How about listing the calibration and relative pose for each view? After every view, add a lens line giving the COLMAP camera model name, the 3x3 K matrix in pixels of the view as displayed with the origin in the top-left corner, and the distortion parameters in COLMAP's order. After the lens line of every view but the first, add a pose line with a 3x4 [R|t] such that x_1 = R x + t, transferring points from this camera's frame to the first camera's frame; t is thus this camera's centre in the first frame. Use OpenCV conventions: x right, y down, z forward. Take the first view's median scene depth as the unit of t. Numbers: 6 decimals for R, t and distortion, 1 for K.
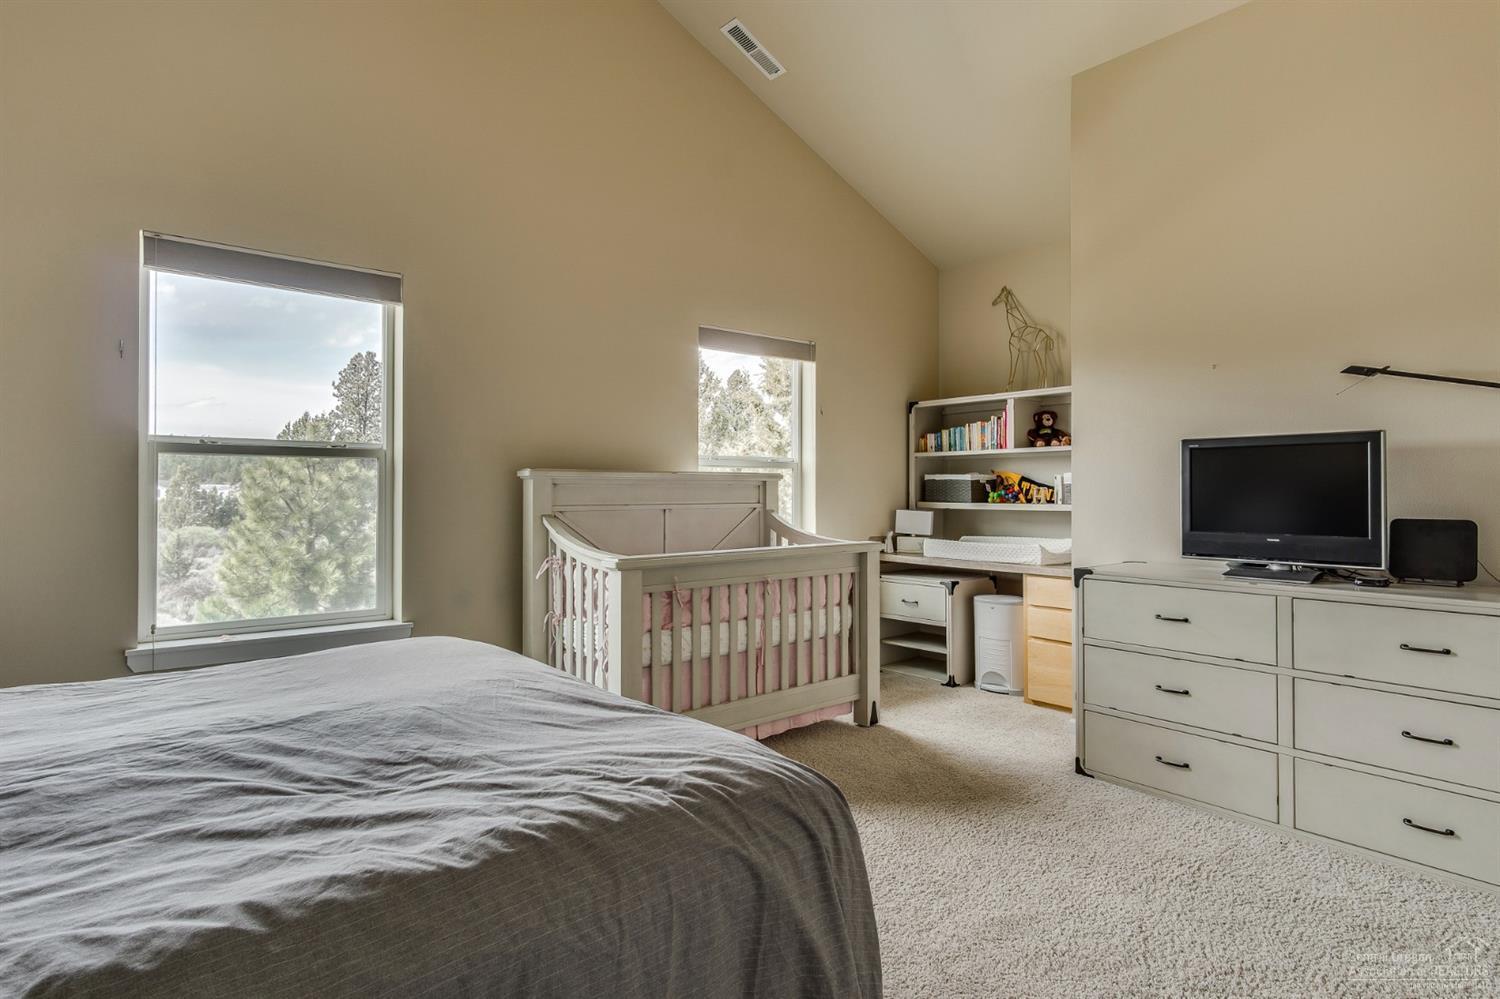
lens RADIAL K [[801.9, 0, 752.8], [0, 801.9, 487.3], [0, 0, 1]] dist [0.002687, 0.002924]
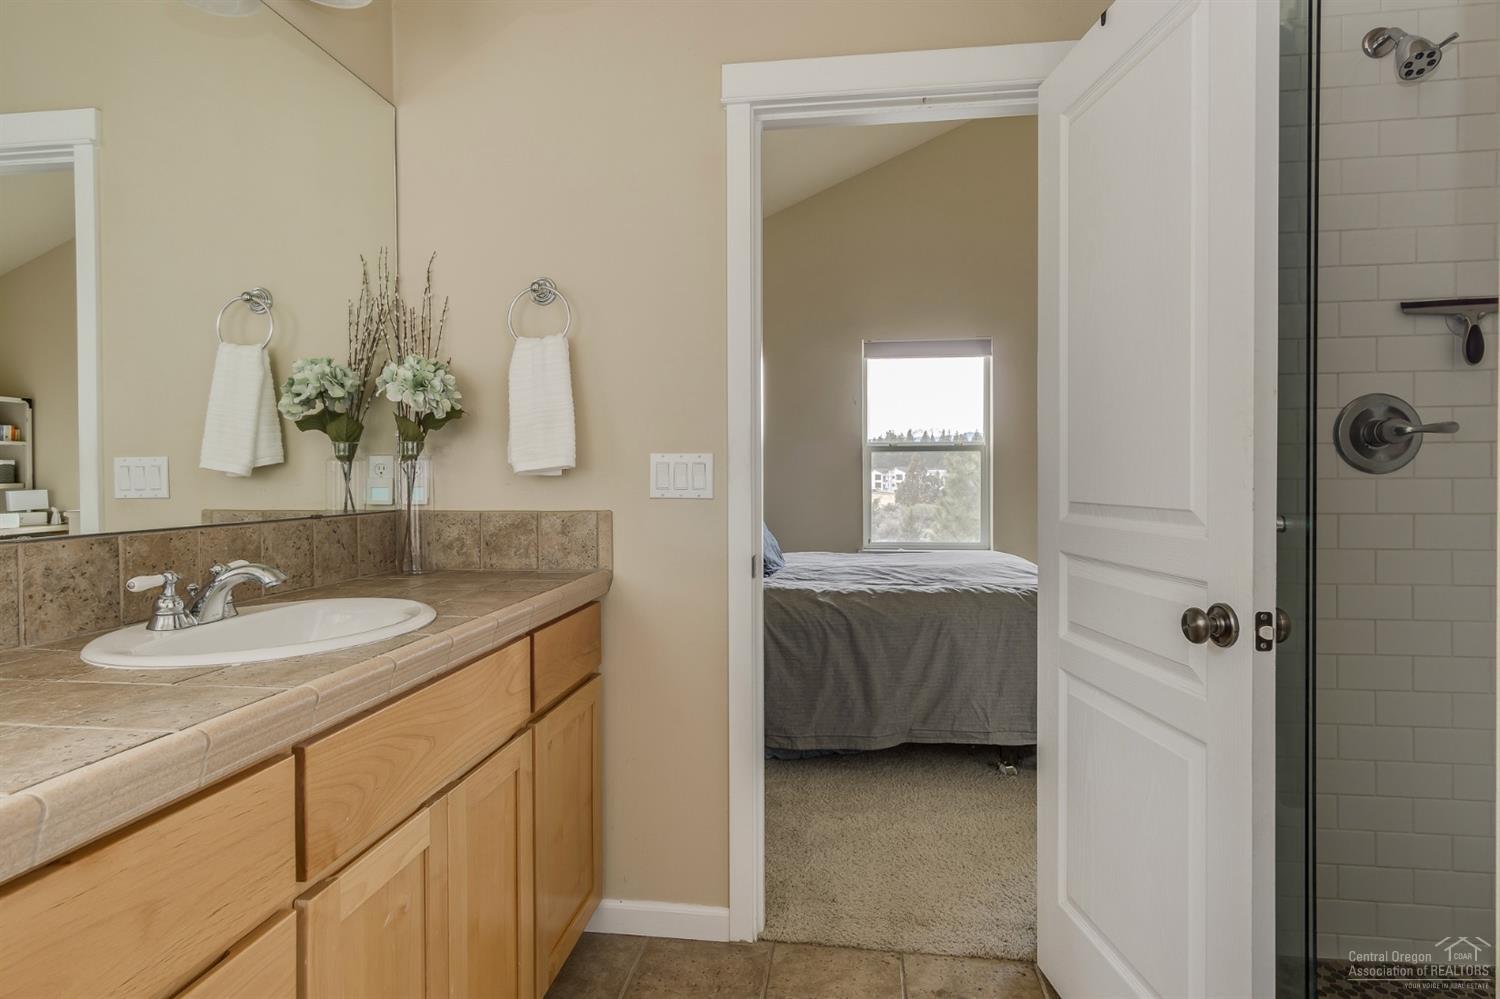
lens RADIAL K [[801.9, 0, 752.8], [0, 801.9, 487.3], [0, 0, 1]] dist [0.002687, 0.002924]
pose [[0.680927, 0.005625, -0.732330, 0.407015], [0.009411, 0.999821, 0.016431, 0.006936], [0.732291, -0.018080, 0.680752, -0.446880]]
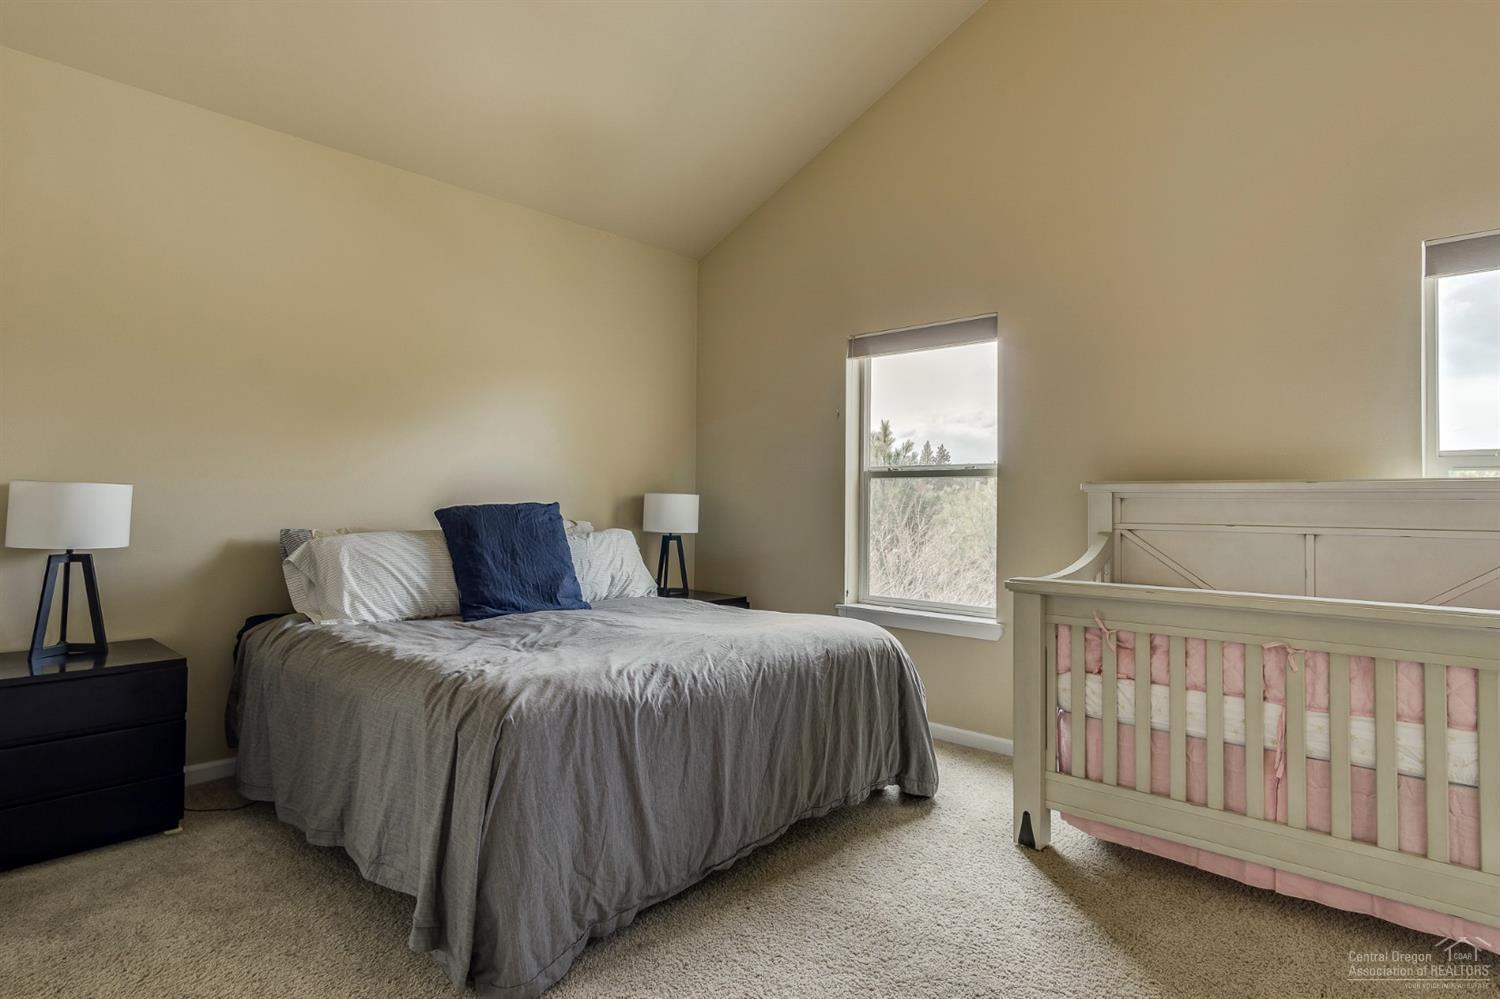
lens RADIAL K [[801.9, 0, 752.8], [0, 801.9, 487.3], [0, 0, 1]] dist [0.002687, 0.002924]
pose [[0.143777, -0.018886, -0.989430, 0.569233], [-0.005985, 0.999783, -0.019953, 0.003750], [0.989592, 0.008790, 0.143633, 0.467082]]
